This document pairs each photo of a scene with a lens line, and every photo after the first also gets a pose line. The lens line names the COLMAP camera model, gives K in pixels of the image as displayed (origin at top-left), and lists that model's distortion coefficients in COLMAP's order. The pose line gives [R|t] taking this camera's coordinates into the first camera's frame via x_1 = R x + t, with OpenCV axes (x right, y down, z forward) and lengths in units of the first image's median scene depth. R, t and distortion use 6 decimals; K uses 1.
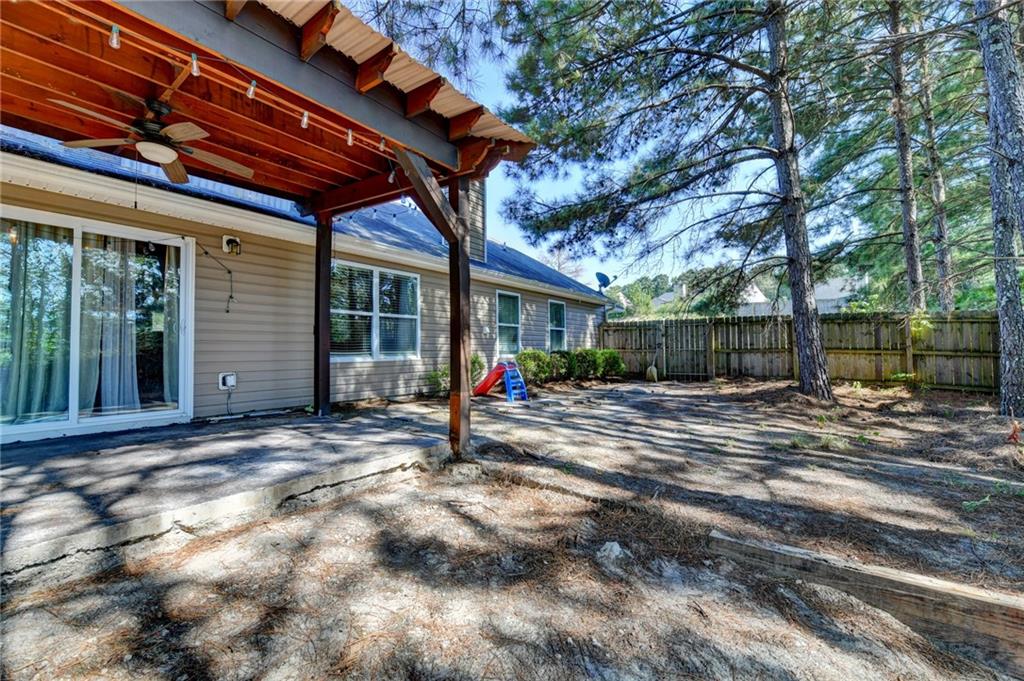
lens RADIAL K [[411.4, 0, 516.3], [0, 411.4, 337.5], [0, 0, 1]] dist [-0.008088, -0.000185]
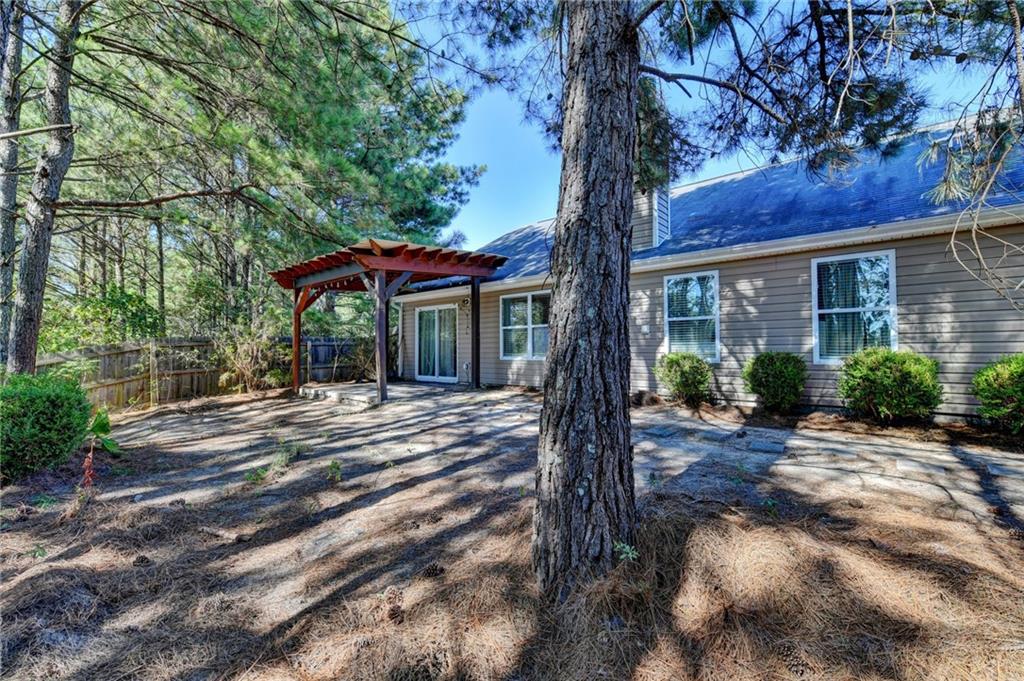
lens RADIAL K [[430.0, 0, 518.3], [0, 430.0, 338.9], [0, 0, 1]] dist [-0.000571, -0.000095]
pose [[-0.078562, -0.016402, -0.996774, 0.820472], [0.041588, 0.998940, -0.019715, 0.009174], [0.996041, -0.043002, -0.077796, 0.790877]]
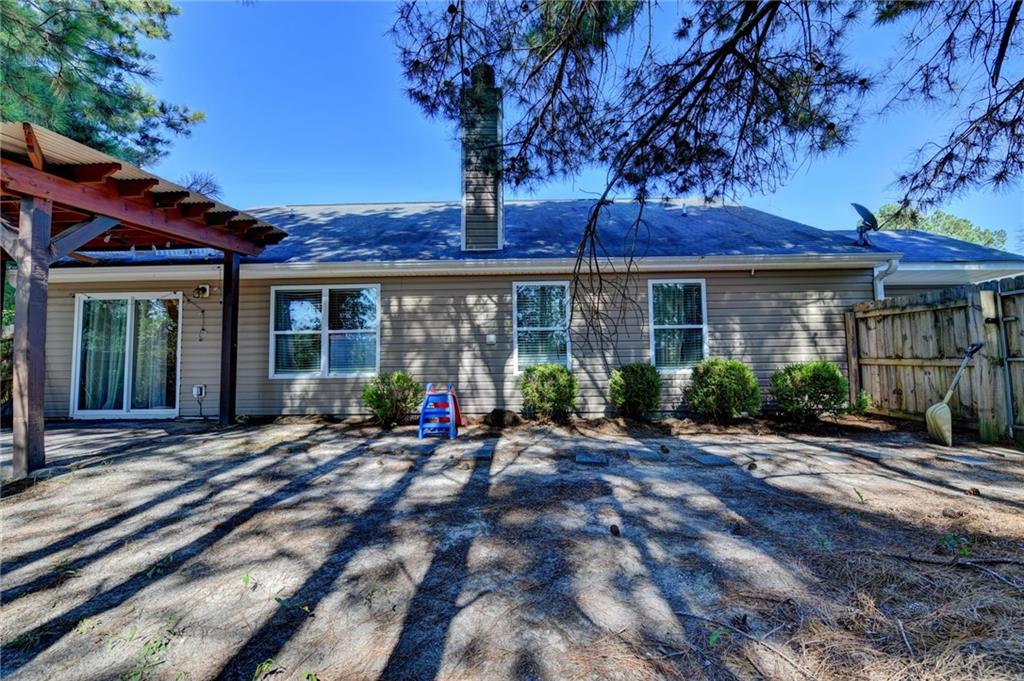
lens RADIAL K [[408.3, 0, 518.1], [0, 408.3, 337.5], [0, 0, 1]] dist [-0.003553, -0.000505]
pose [[0.571306, -0.052469, -0.819058, 0.556969], [0.036652, 0.998590, -0.038404, 0.009719], [0.819918, -0.008080, 0.572423, 0.600156]]
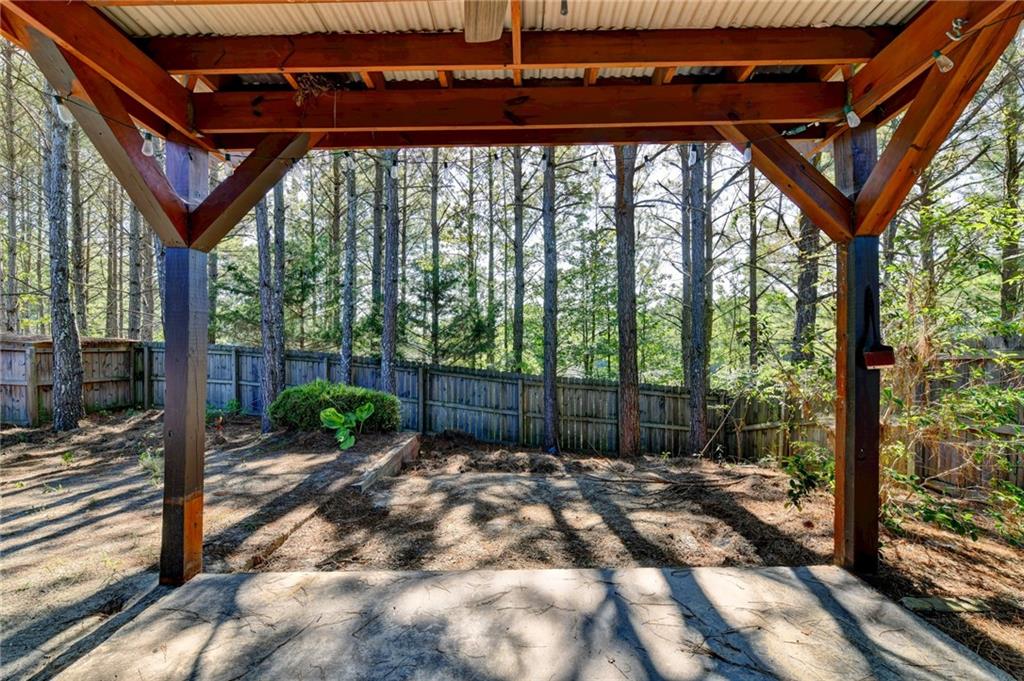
lens RADIAL K [[408.9, 0, 512.0], [0, 408.9, 340.5], [0, 0, 1]] dist [-0.000736, -0.000153]
pose [[-0.587340, 0.019734, 0.809099, -0.396191], [-0.011939, 0.999383, -0.033042, -0.034776], [-0.809252, -0.029066, -0.586742, 0.418694]]
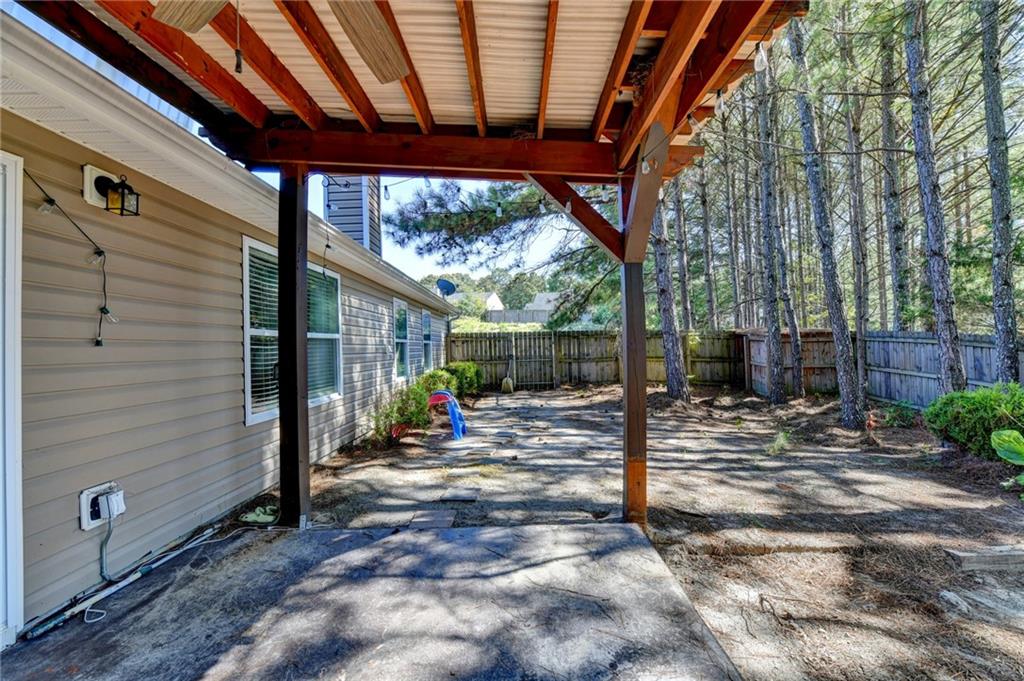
lens RADIAL K [[411.5, 0, 519.9], [0, 411.5, 333.7], [0, 0, 1]] dist [-0.003732, -0.000502]
pose [[0.803675, 0.005339, 0.595045, -0.332419], [0.000560, 0.999953, -0.009728, -0.038531], [-0.595069, 0.008151, 0.803633, 0.215417]]
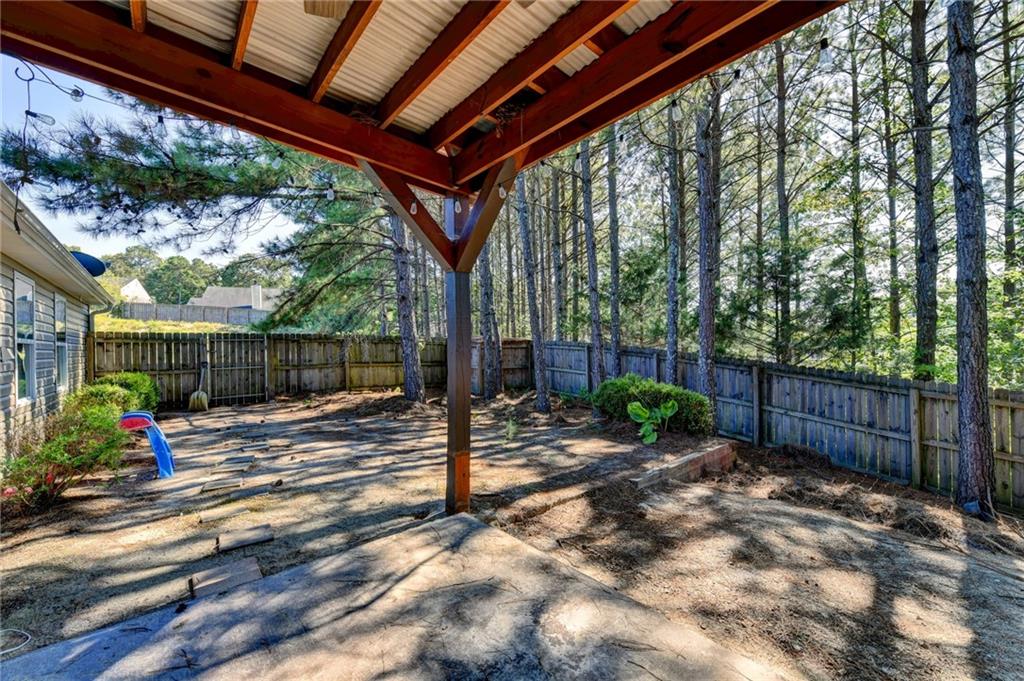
lens RADIAL K [[408.3, 0, 518.1], [0, 408.3, 337.5], [0, 0, 1]] dist [-0.003553, -0.000505]
pose [[0.220577, 0.022484, 0.975110, -0.399830], [-0.013665, 0.999707, -0.019960, -0.035597], [-0.975274, -0.008922, 0.220820, 0.301196]]
